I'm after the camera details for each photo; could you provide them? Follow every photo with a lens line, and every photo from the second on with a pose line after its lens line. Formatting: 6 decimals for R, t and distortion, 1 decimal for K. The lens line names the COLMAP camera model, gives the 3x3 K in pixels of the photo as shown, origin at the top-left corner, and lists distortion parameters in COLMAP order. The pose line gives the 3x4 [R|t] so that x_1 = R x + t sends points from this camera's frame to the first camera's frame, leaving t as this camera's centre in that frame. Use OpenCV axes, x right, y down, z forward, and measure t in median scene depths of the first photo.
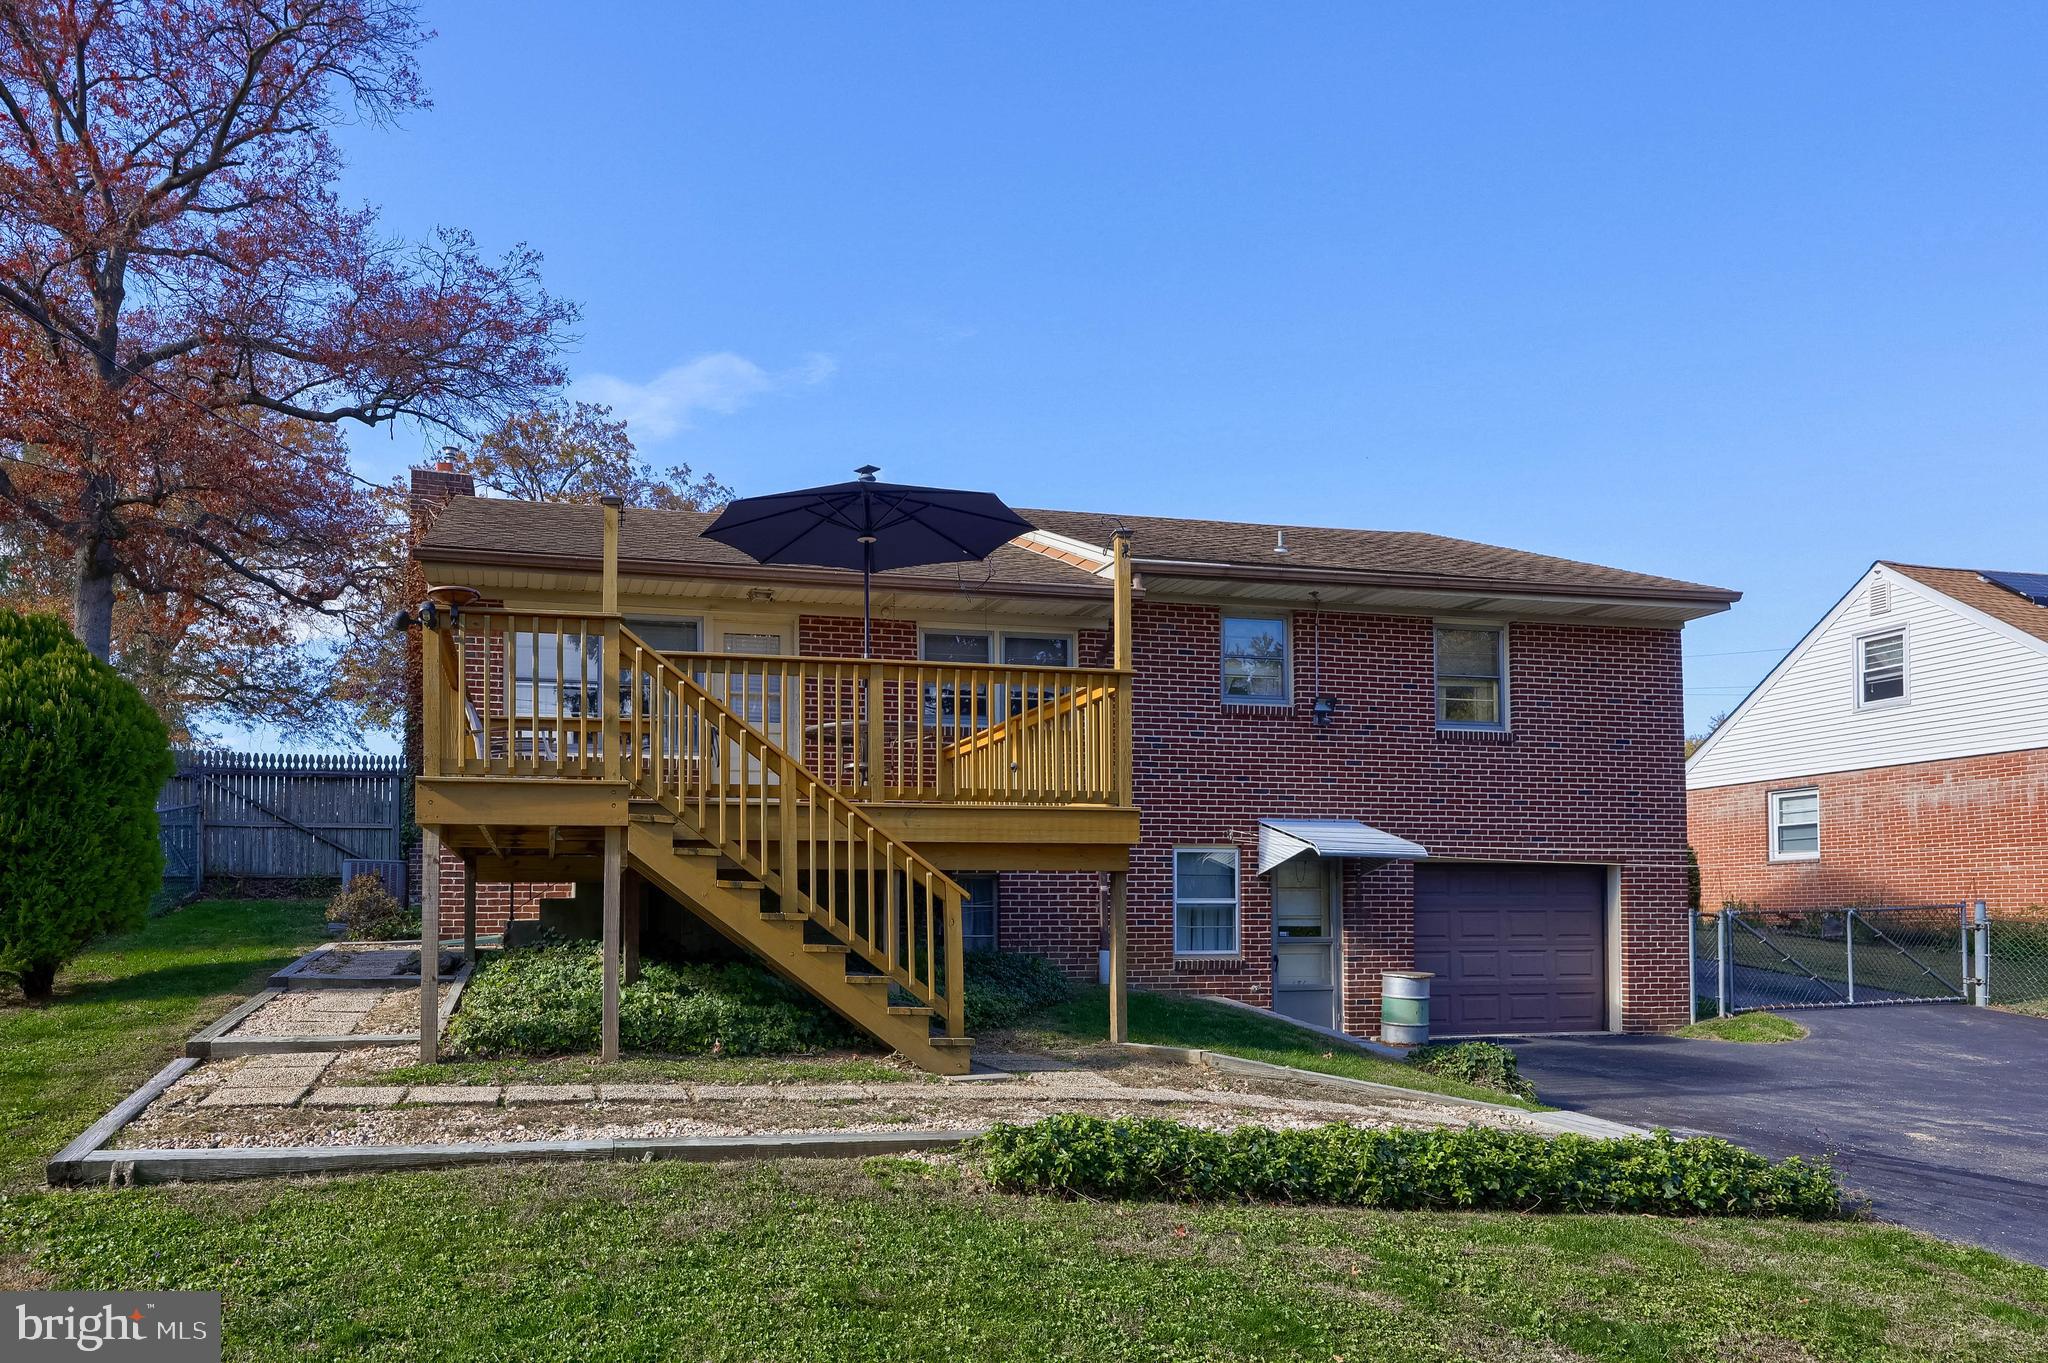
lens RADIAL K [[1355.1, 0, 885.0], [0, 1355.1, 783.7], [0, 0, 1]] dist [0.005280, -0.000582]
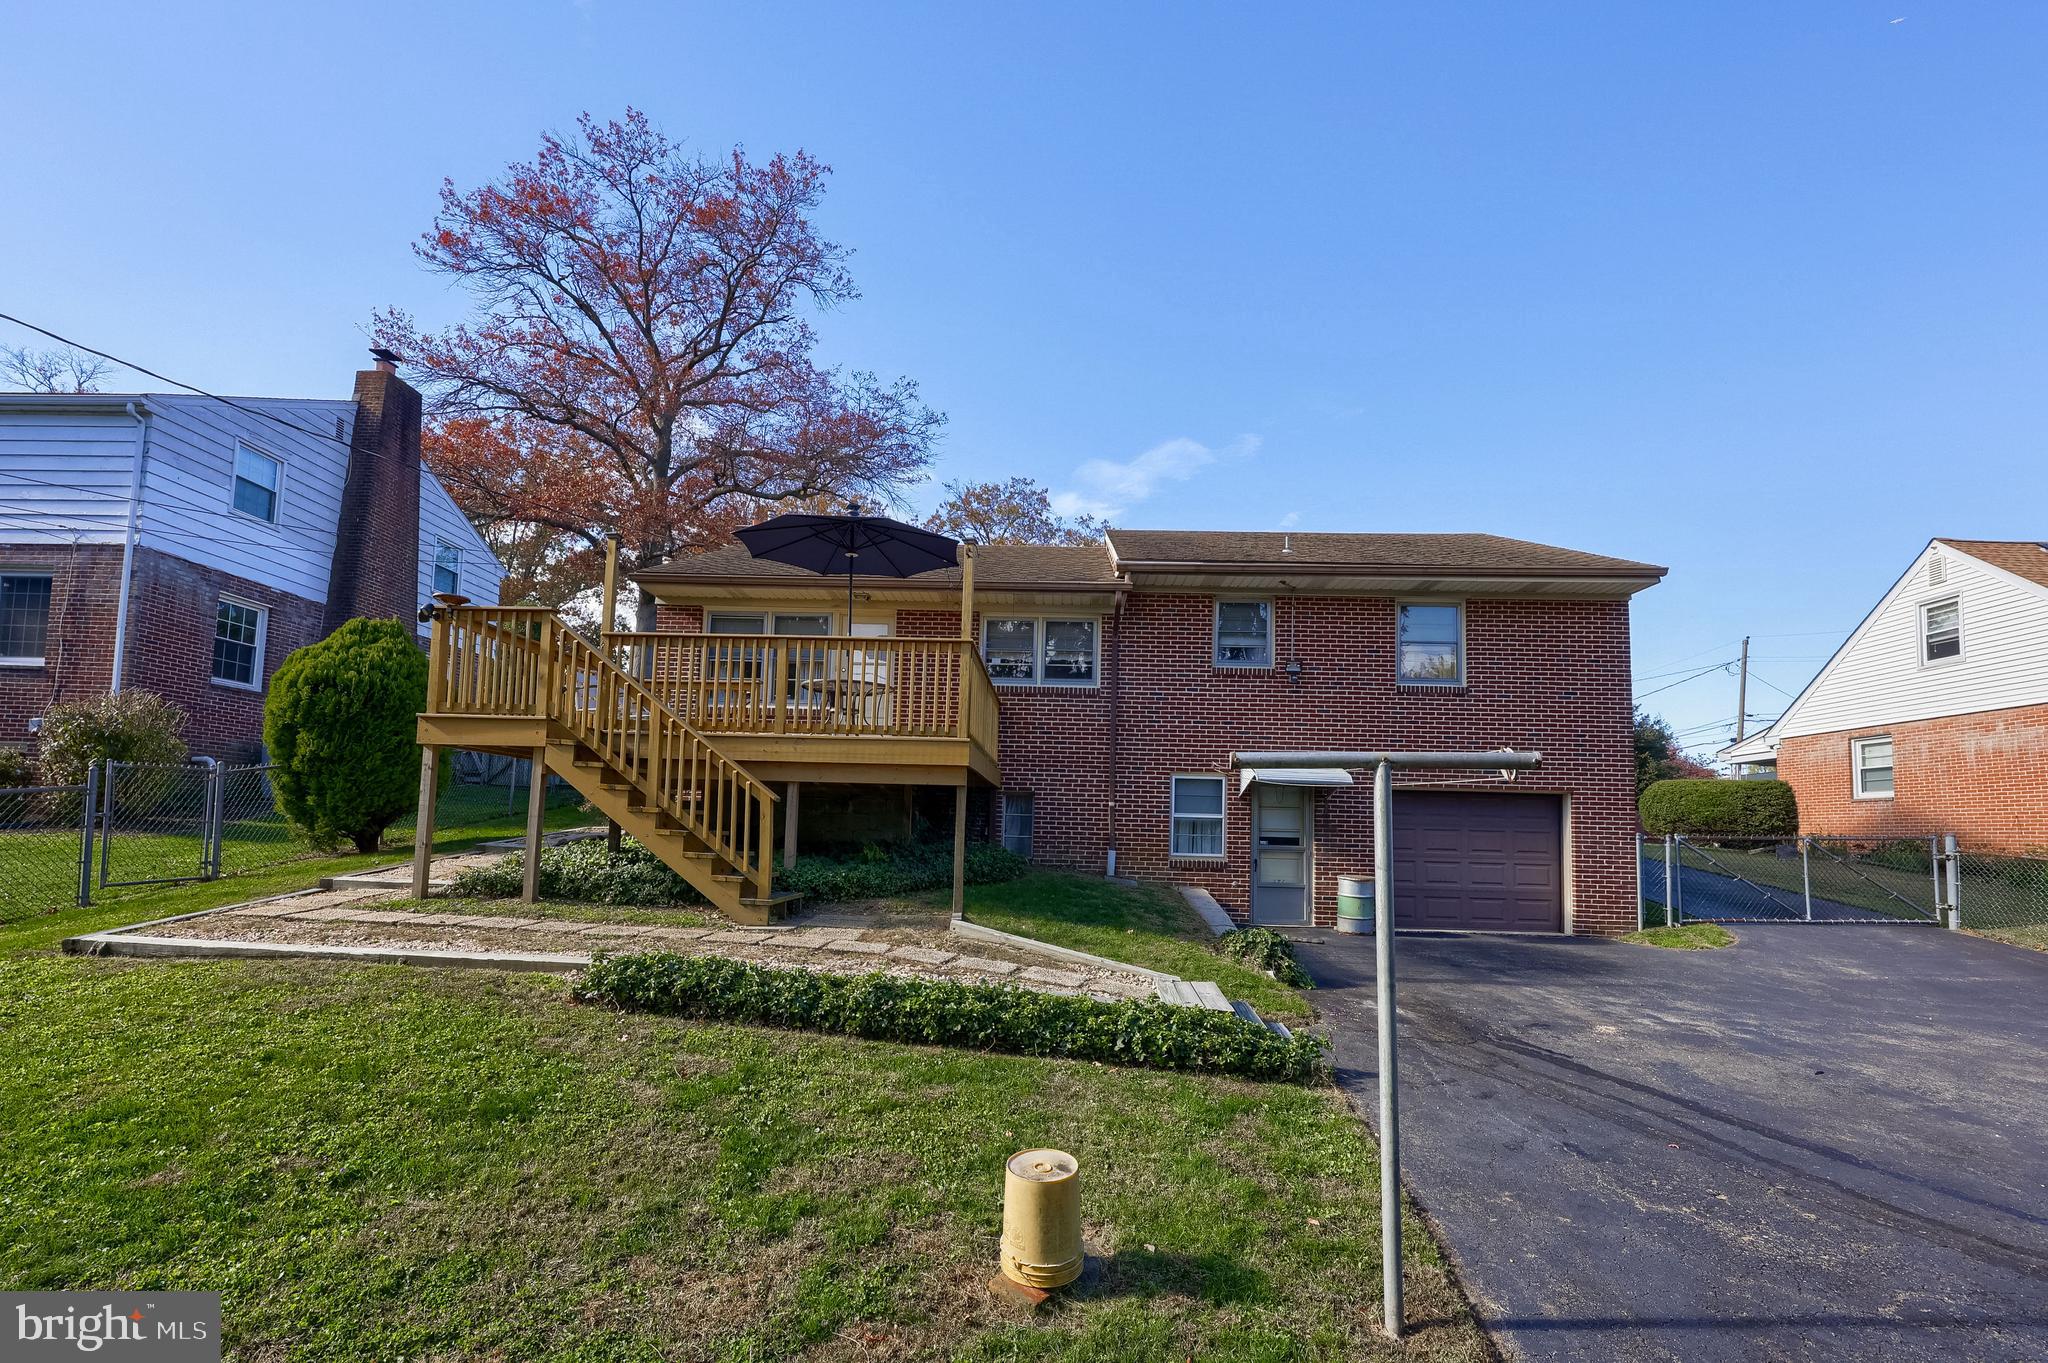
lens RADIAL K [[947.1, 0, 1024.0], [0, 947.1, 681.5], [0, 0, 1]] dist [0.000301, 0.000407]
pose [[0.967183, -0.011004, -0.253841, 0.286797], [-0.003380, 0.998416, -0.056157, 0.007856], [0.254057, 0.055172, 0.965614, 0.052201]]
